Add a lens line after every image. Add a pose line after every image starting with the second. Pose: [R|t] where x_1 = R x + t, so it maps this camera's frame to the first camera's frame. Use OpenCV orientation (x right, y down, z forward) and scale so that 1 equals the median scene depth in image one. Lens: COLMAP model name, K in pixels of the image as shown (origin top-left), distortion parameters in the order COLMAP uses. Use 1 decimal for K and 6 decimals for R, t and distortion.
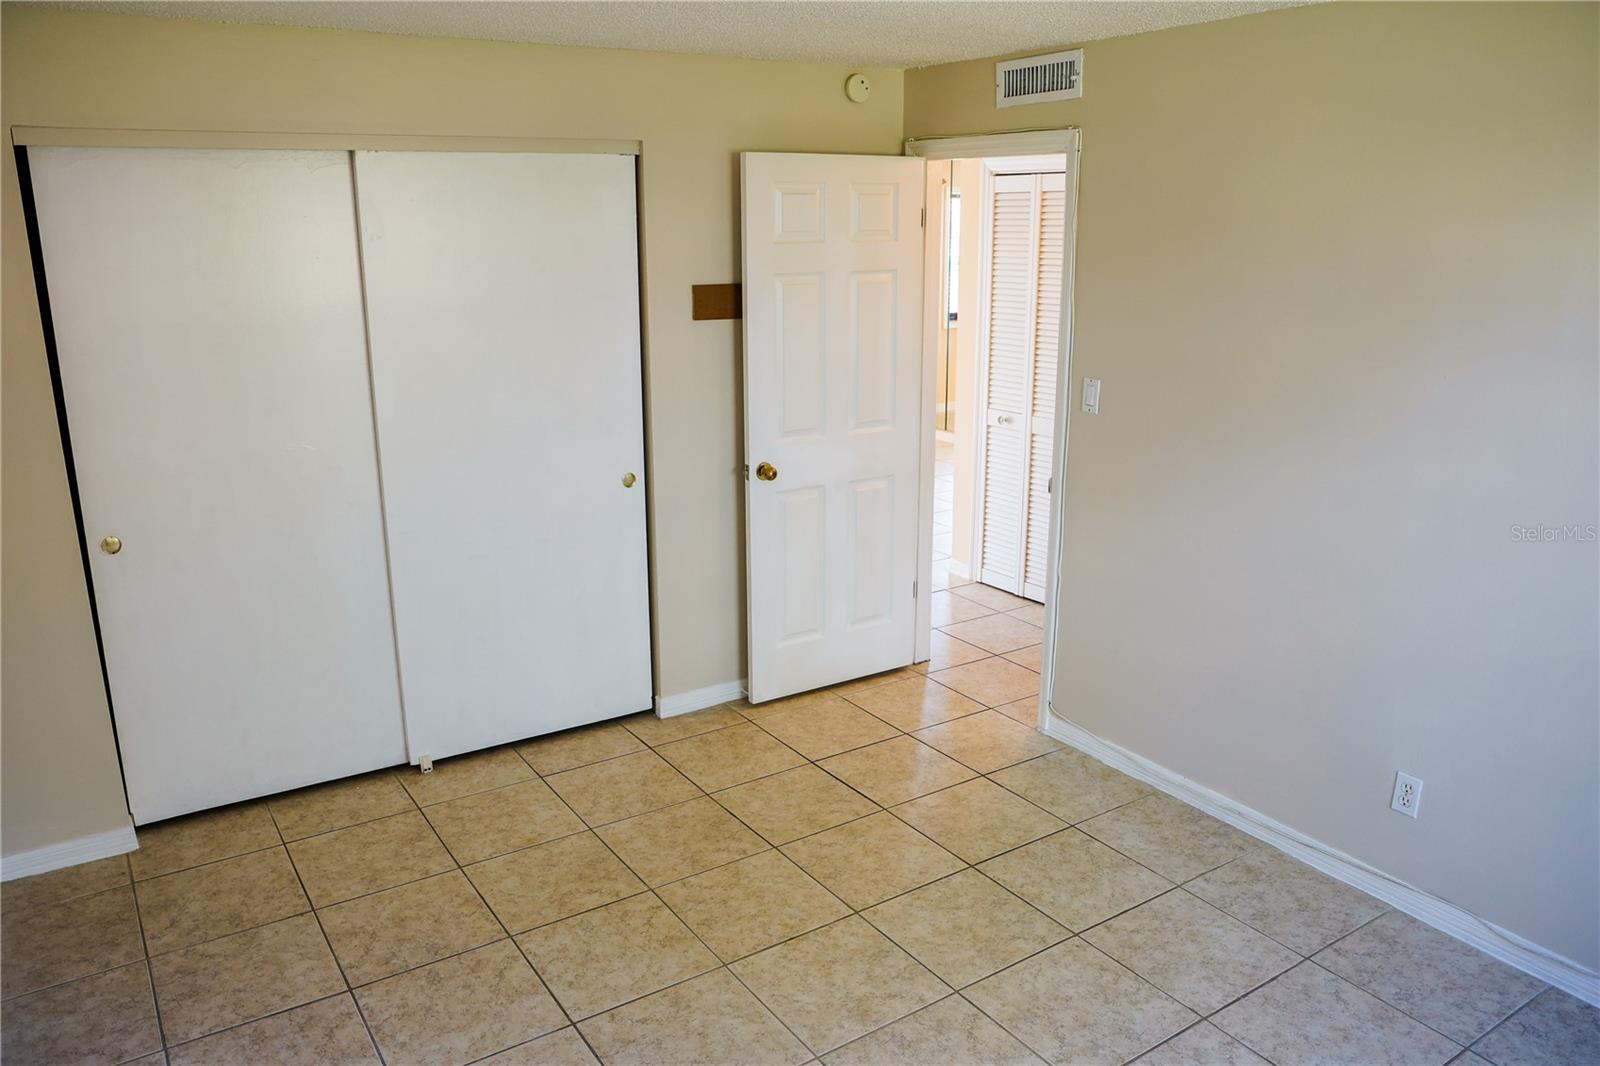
lens RADIAL K [[1157.4, 0, 803.0], [0, 1157.4, 534.2], [0, 0, 1]] dist [-0.097637, 0.073567]
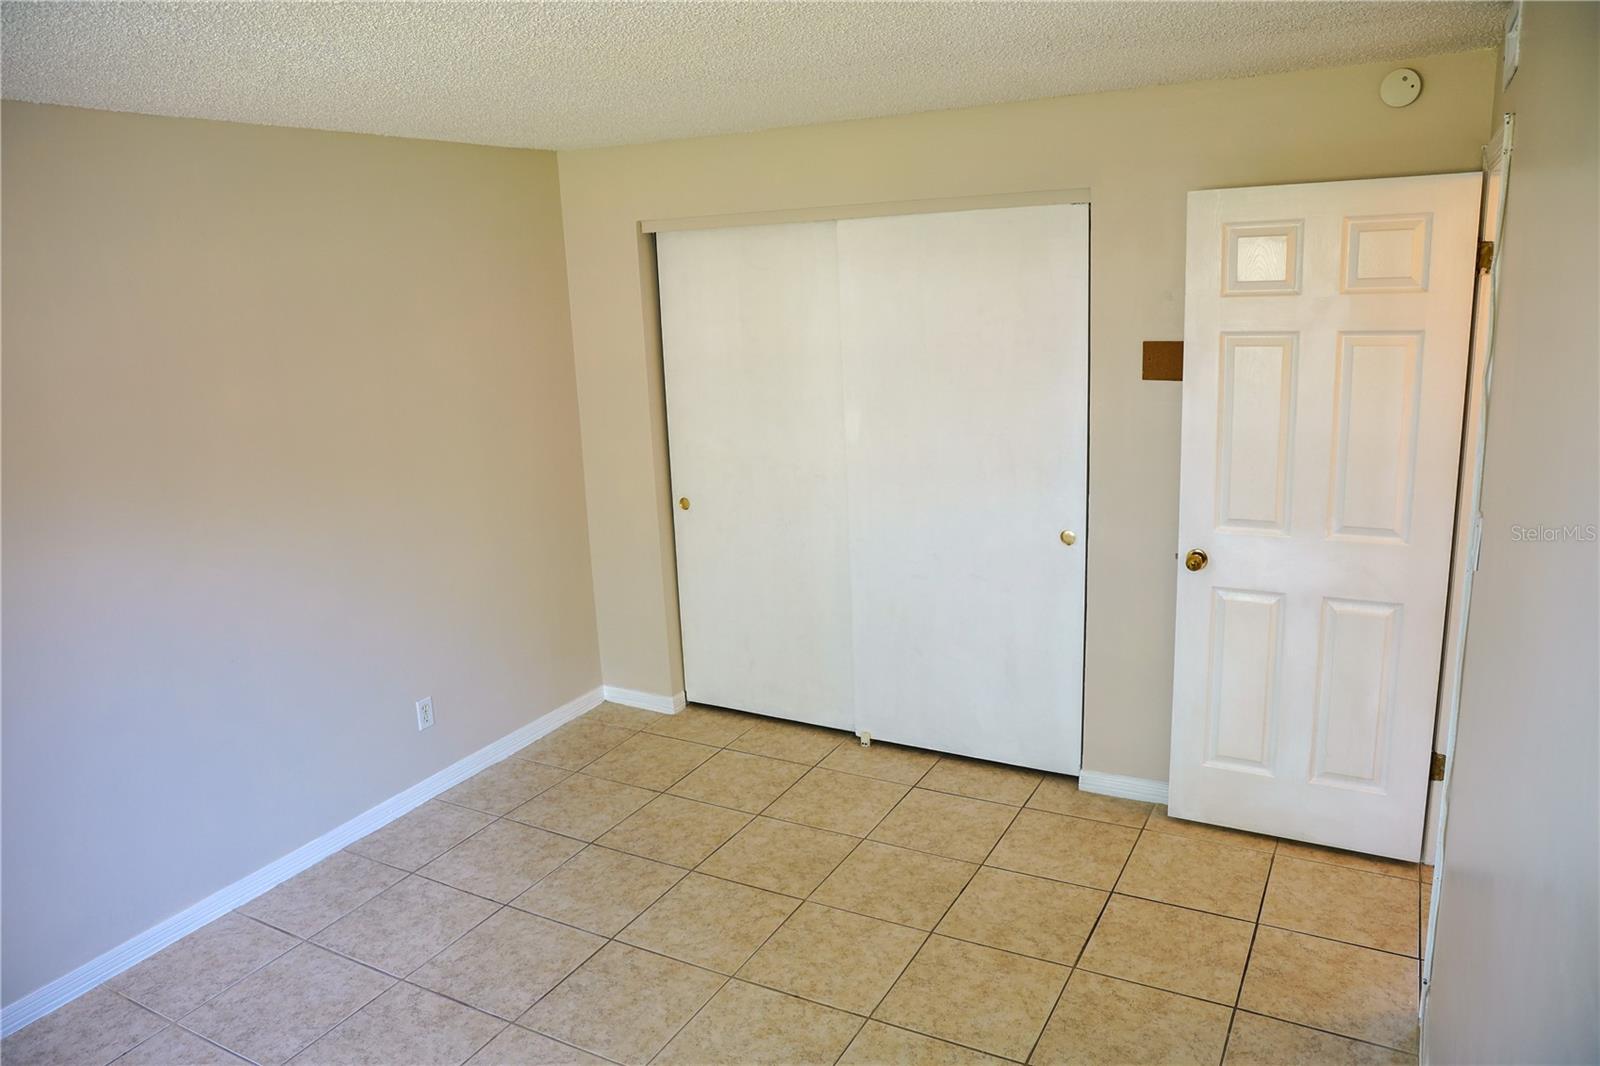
lens RADIAL K [[1085.7, 0, 800.0], [0, 1085.7, 533.0], [0, 0, 1]] dist [-0.094281, 0.055473]
pose [[0.468941, 0.189390, -0.862685, 0.601928], [-0.189478, 0.975571, 0.111175, -0.124590], [0.862666, 0.111326, 0.493370, 0.408237]]
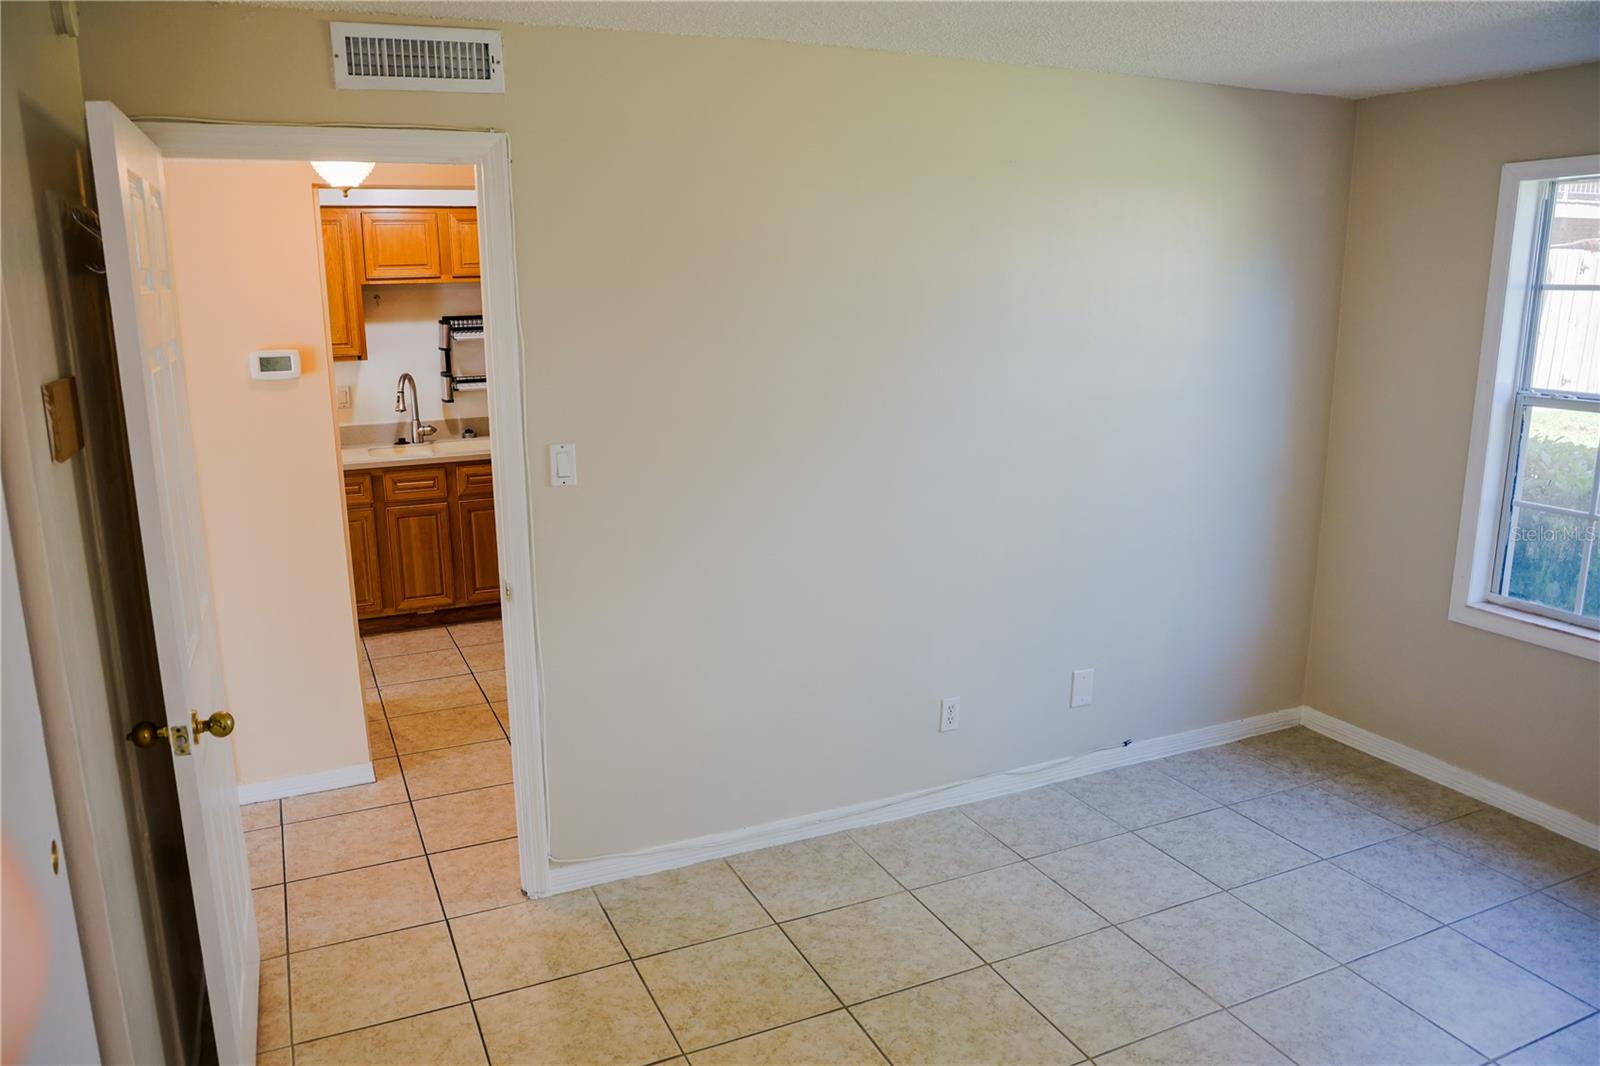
lens RADIAL K [[1157.4, 0, 803.0], [0, 1157.4, 534.2], [0, 0, 1]] dist [-0.097637, 0.073567]
pose [[0.154378, -0.224921, 0.962070, -0.542385], [0.264470, 0.947617, 0.179104, -0.184002], [-0.951957, 0.226789, 0.205776, 0.716923]]
